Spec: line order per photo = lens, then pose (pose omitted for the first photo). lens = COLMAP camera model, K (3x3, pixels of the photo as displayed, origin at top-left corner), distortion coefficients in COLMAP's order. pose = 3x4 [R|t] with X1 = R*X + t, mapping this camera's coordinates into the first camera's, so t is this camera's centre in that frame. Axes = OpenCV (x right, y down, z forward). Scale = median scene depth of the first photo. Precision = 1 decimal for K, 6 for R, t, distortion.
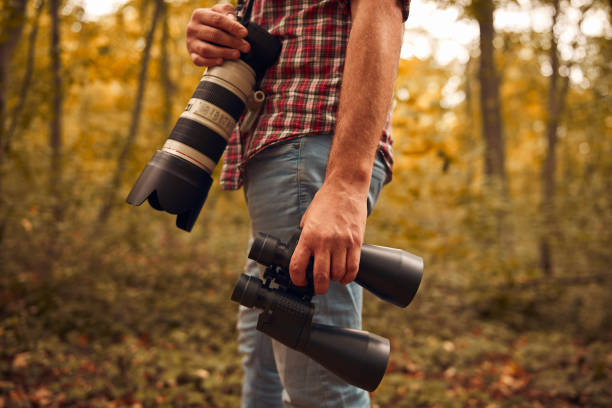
lens RADIAL K [[438.5, 0, 306.0], [0, 438.5, 204.0], [0, 0, 1]] dist [-0.031733, -0.004153]
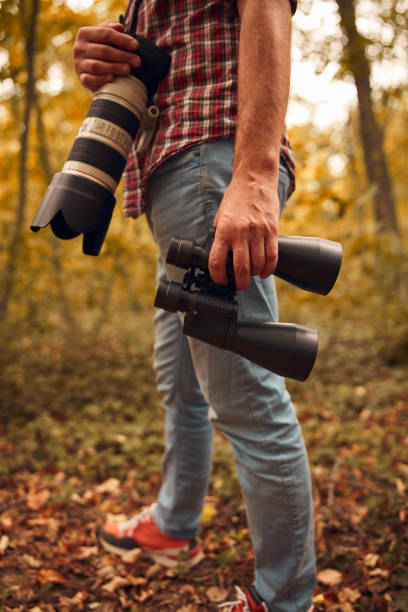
lens RADIAL K [[438.5, 0, 204.0], [0, 438.5, 306.0], [0, 0, 1]] dist [-0.031733, -0.004153]
pose [[0.994283, -0.106723, 0.003507, -0.044043], [0.106508, 0.993558, 0.038717, 0.162616], [-0.007616, -0.038122, 0.999244, 0.005891]]
